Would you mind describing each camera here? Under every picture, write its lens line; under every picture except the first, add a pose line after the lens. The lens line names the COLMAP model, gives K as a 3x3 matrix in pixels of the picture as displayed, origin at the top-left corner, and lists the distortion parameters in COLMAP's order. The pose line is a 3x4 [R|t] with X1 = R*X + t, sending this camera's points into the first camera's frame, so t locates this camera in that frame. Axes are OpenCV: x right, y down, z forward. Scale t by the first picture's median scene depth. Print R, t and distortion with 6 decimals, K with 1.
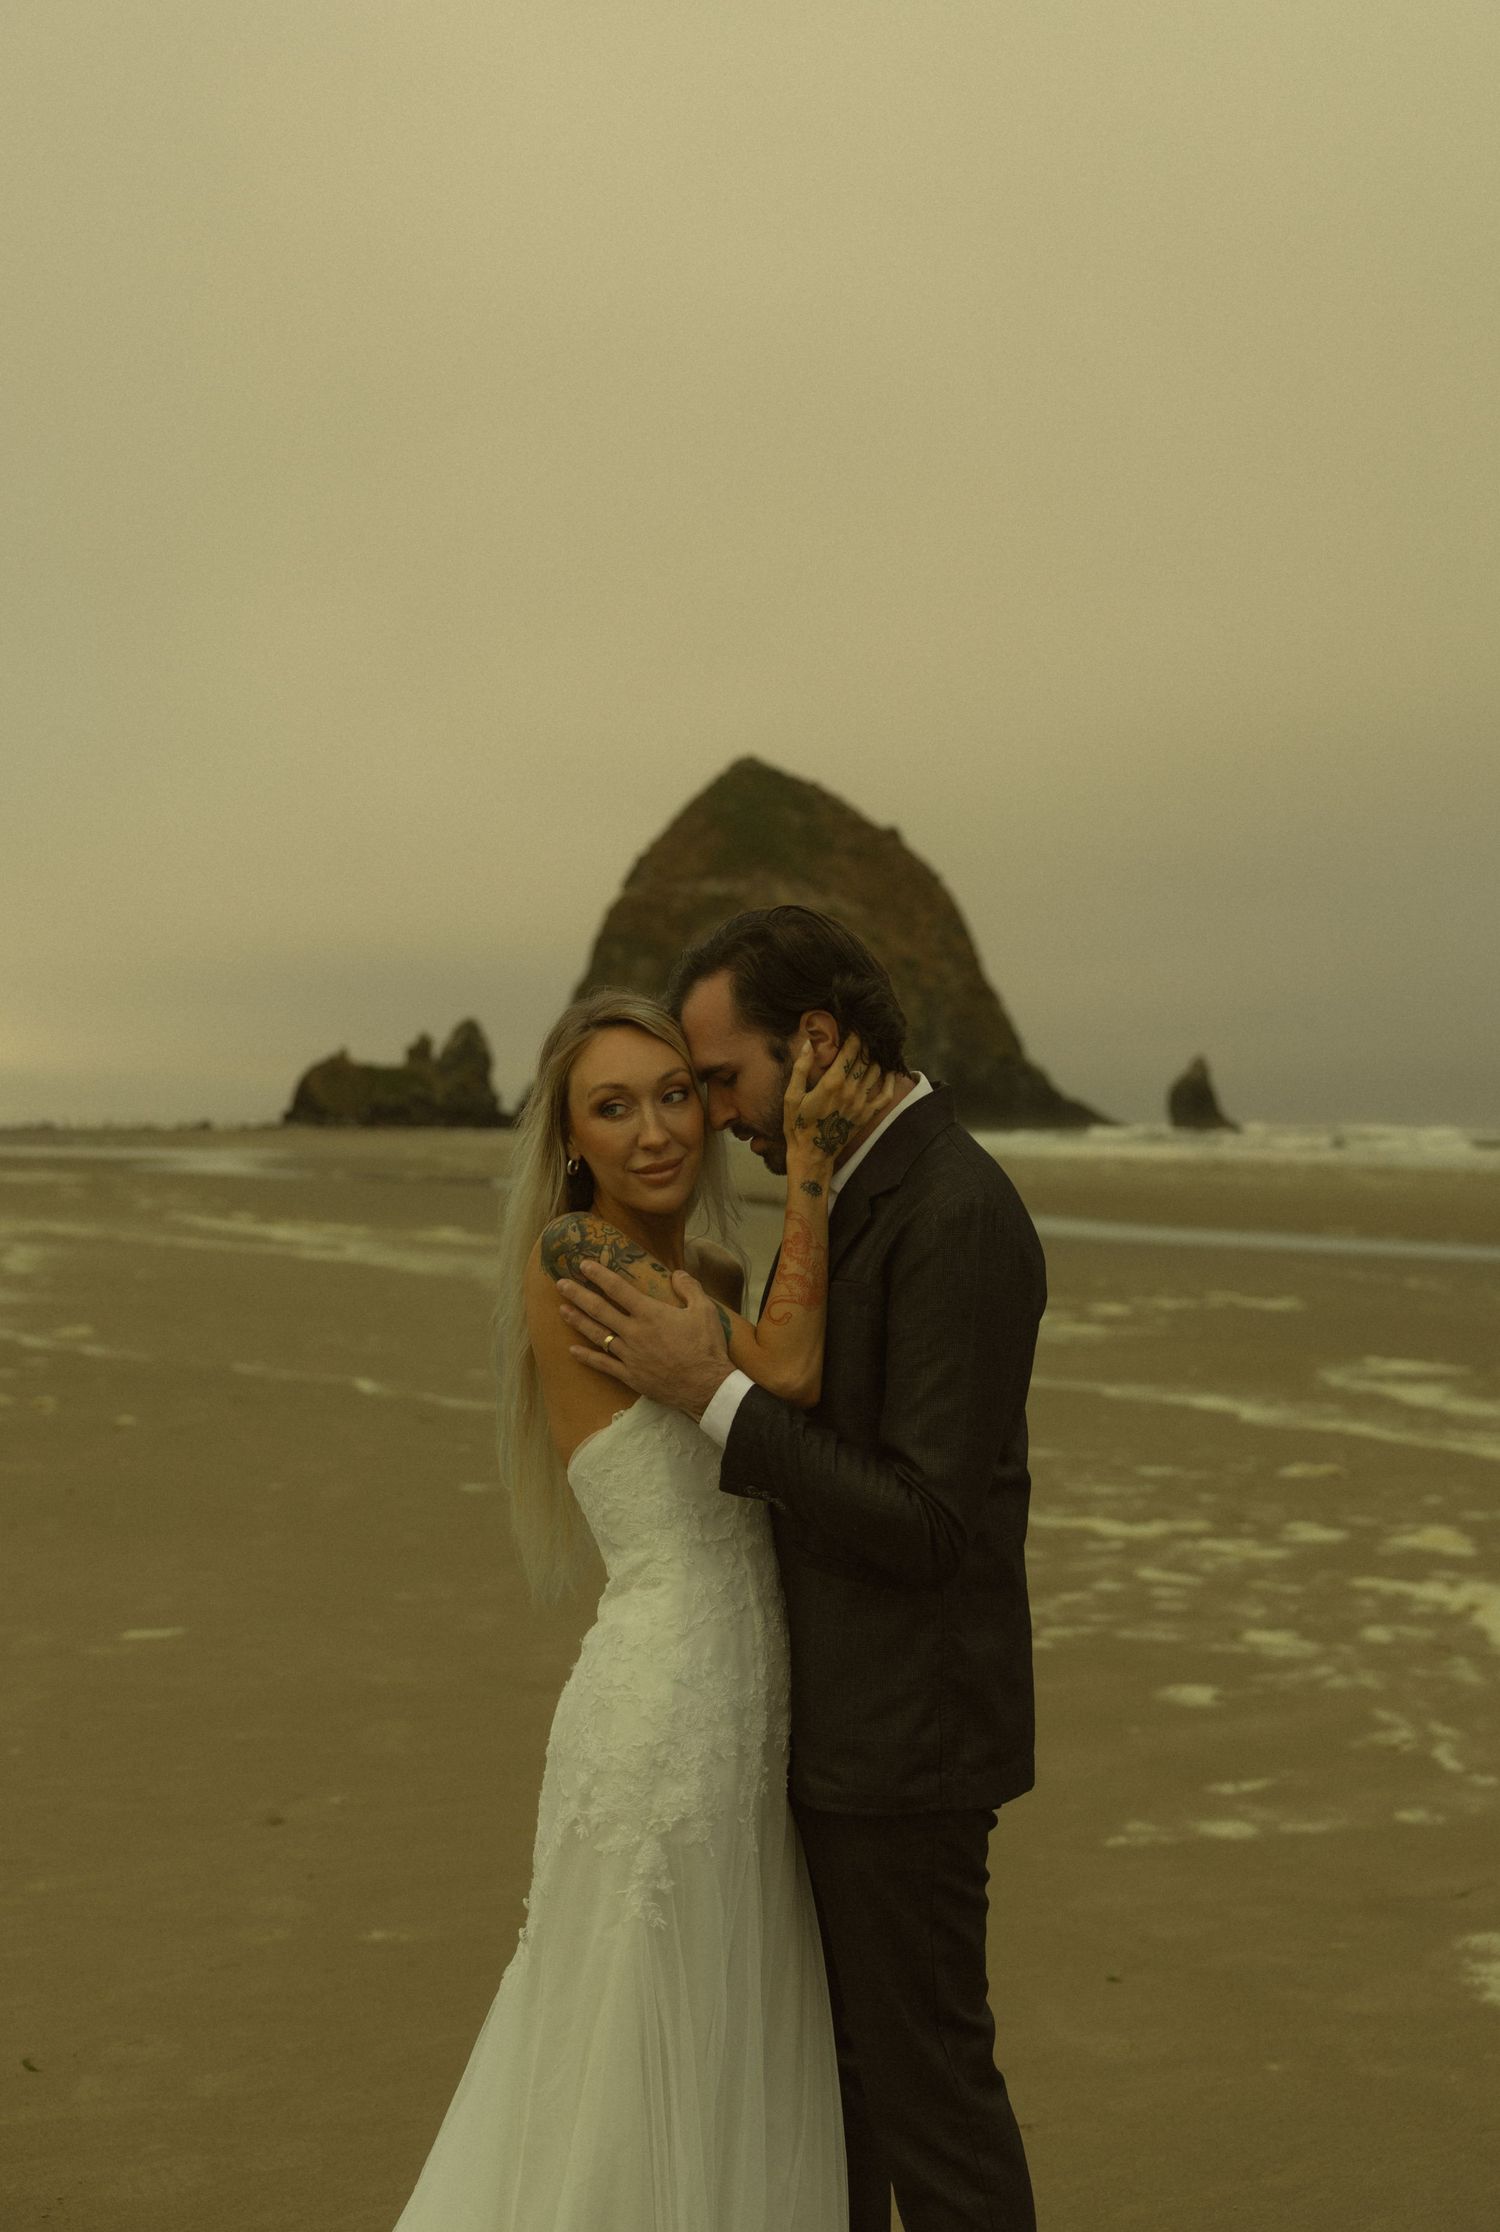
lens RADIAL K [[2503.1, 0, 747.8], [0, 2503.1, 915.8], [0, 0, 1]] dist [-0.007780, 0.003957]
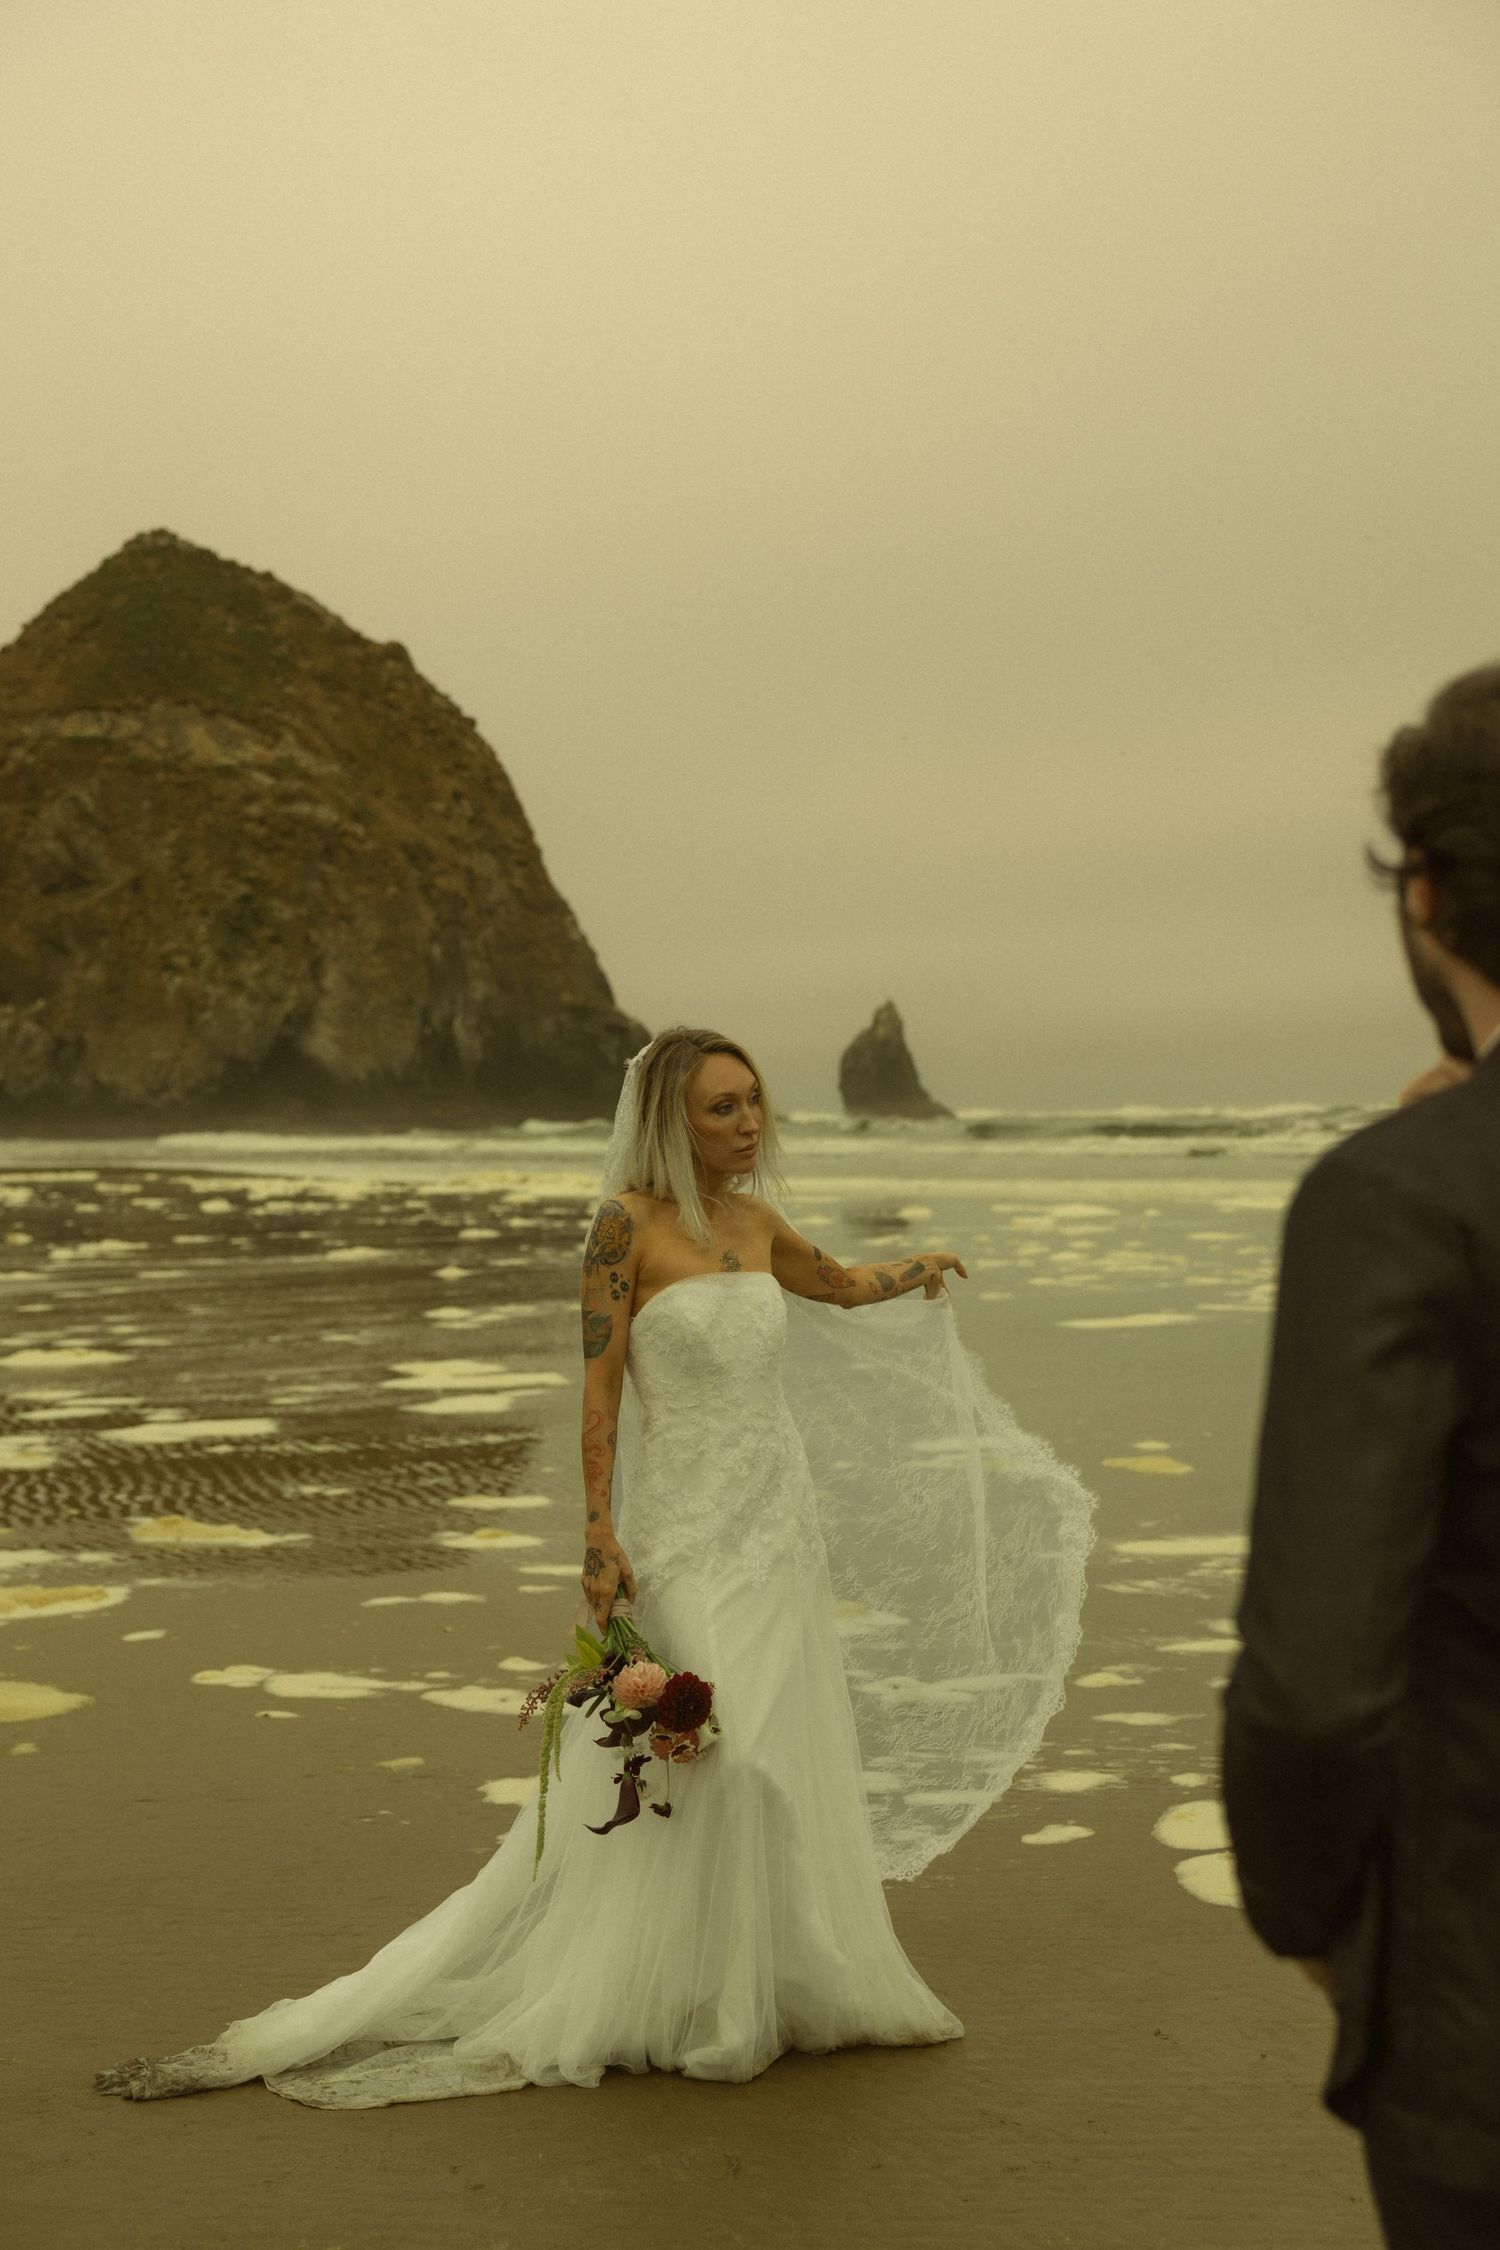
lens RADIAL K [[2678.9, 0, 750.0], [0, 2678.9, 1125.0], [0, 0, 1]] dist [-0.019942, 0.026161]
pose [[0.989869, -0.025688, 0.139639, 0.086644], [0.013571, 0.996112, 0.087044, 0.048427], [-0.141332, -0.084267, 0.986369, 0.574307]]
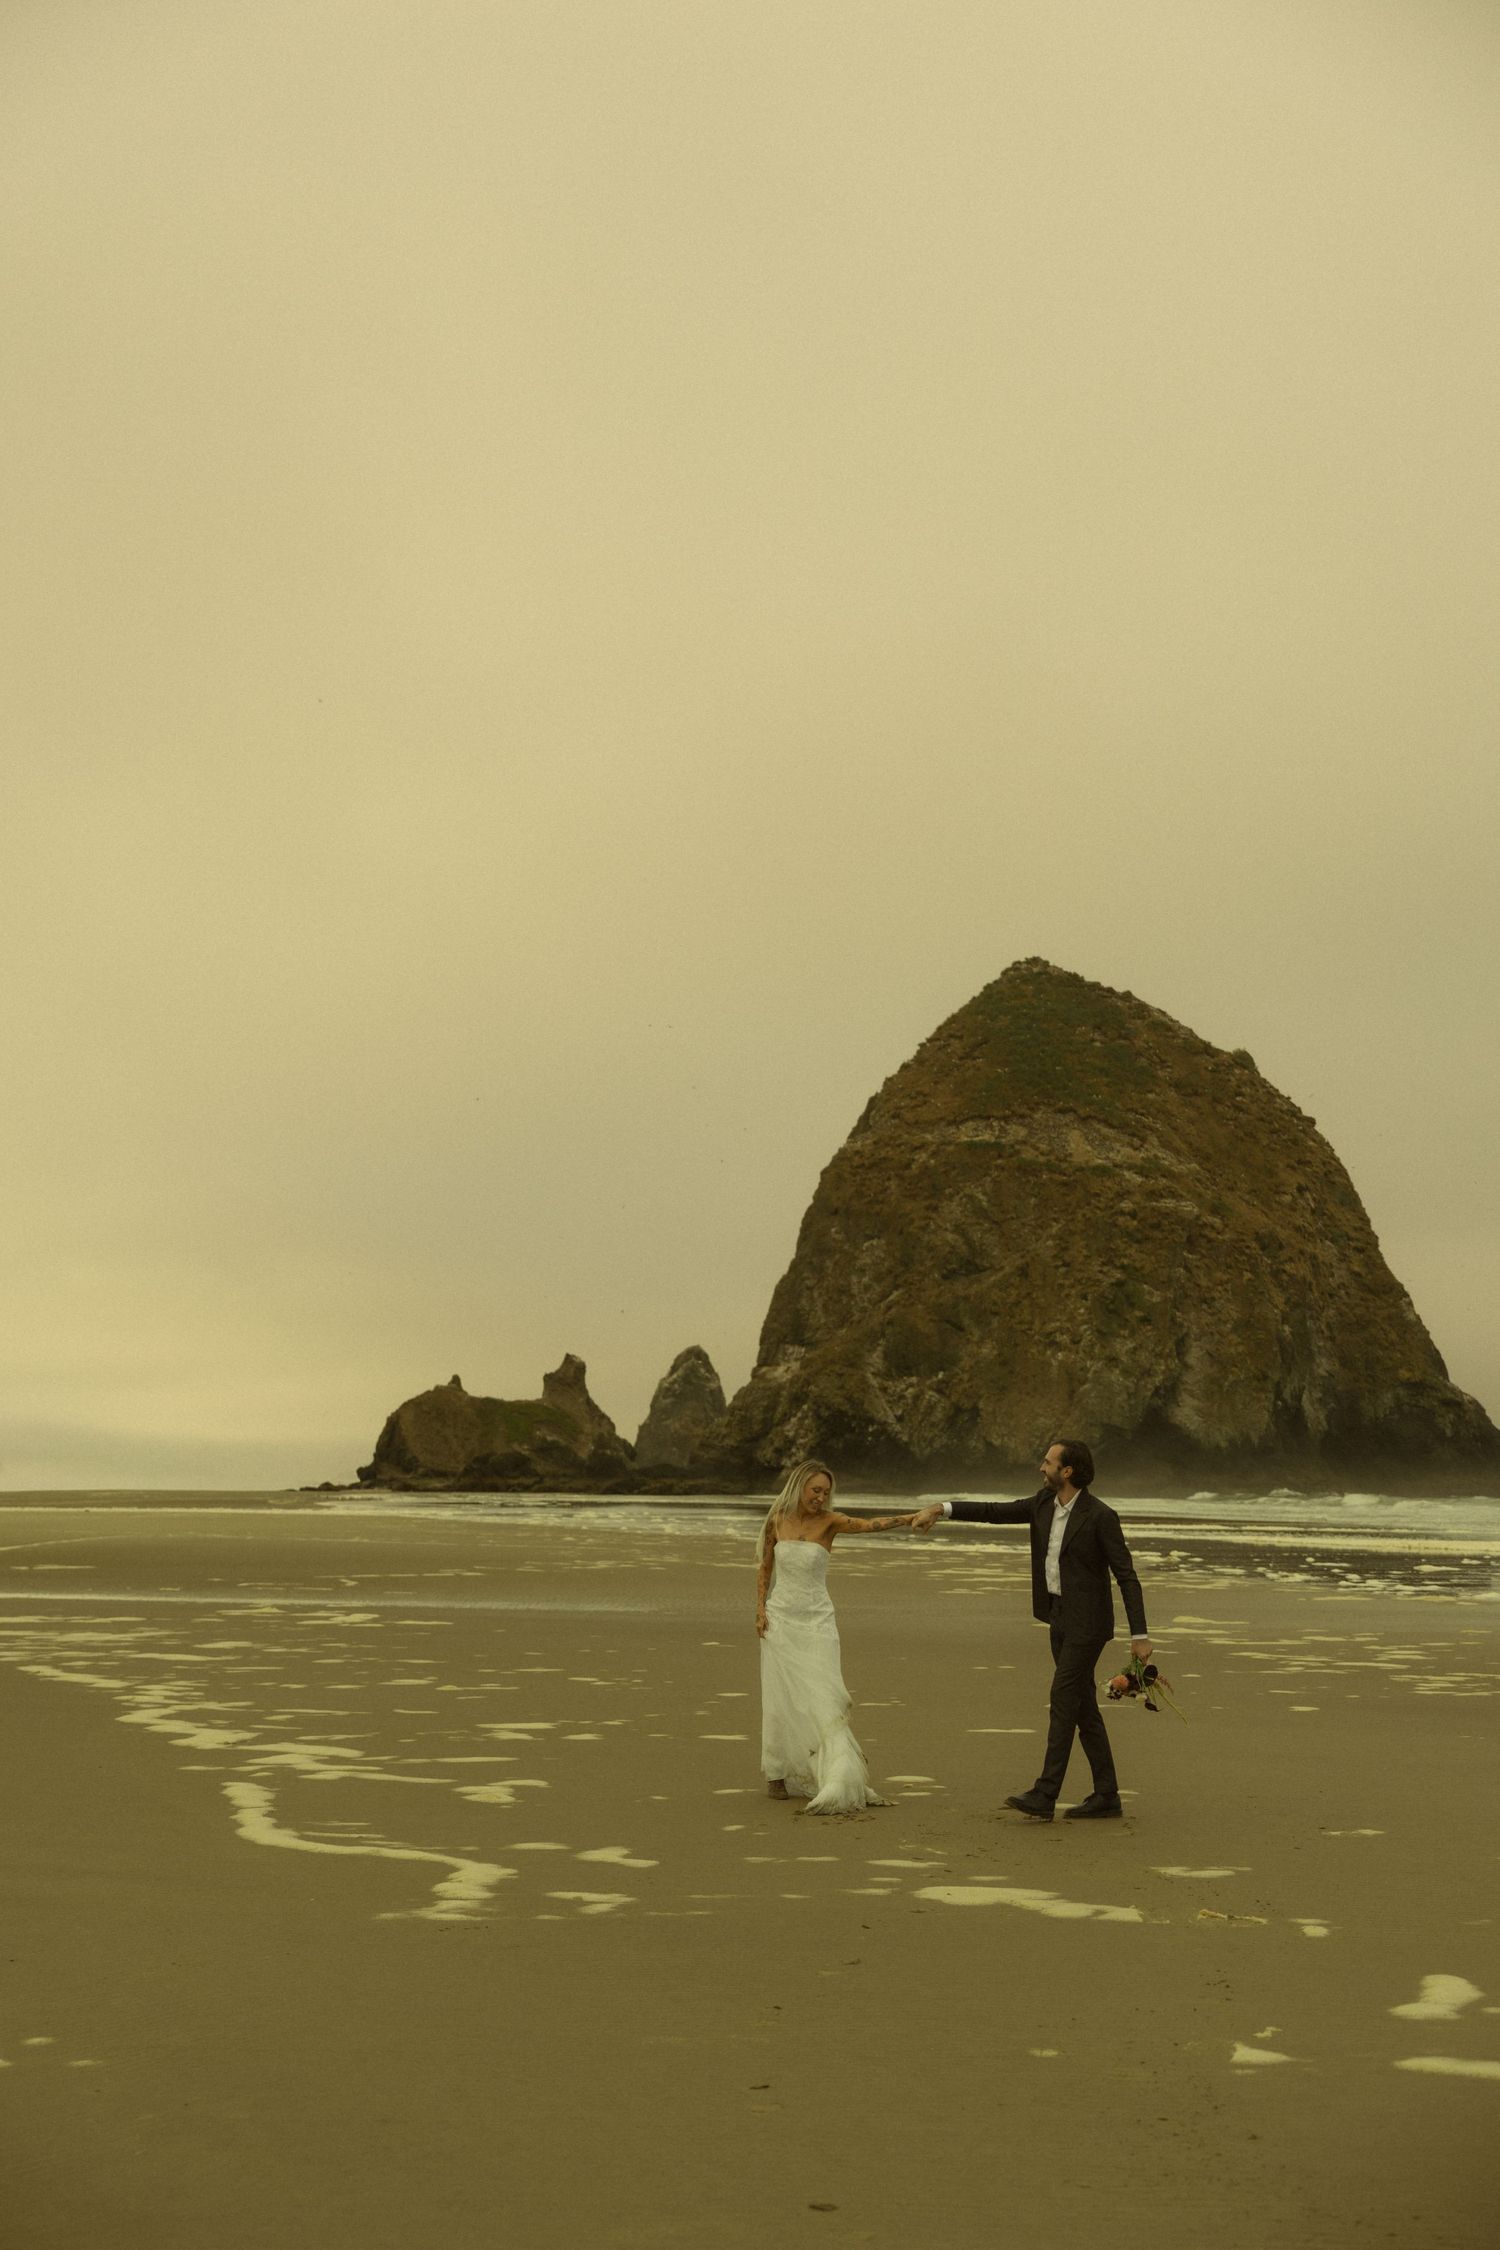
lens RADIAL K [[2678.9, 0, 750.0], [0, 2678.9, 1125.0], [0, 0, 1]] dist [-0.019942, 0.026161]
pose [[0.990362, -0.020186, -0.137024, 0.042950], [0.013125, 0.998548, -0.052239, 0.038620], [0.137880, 0.049937, 0.989189, 0.449707]]
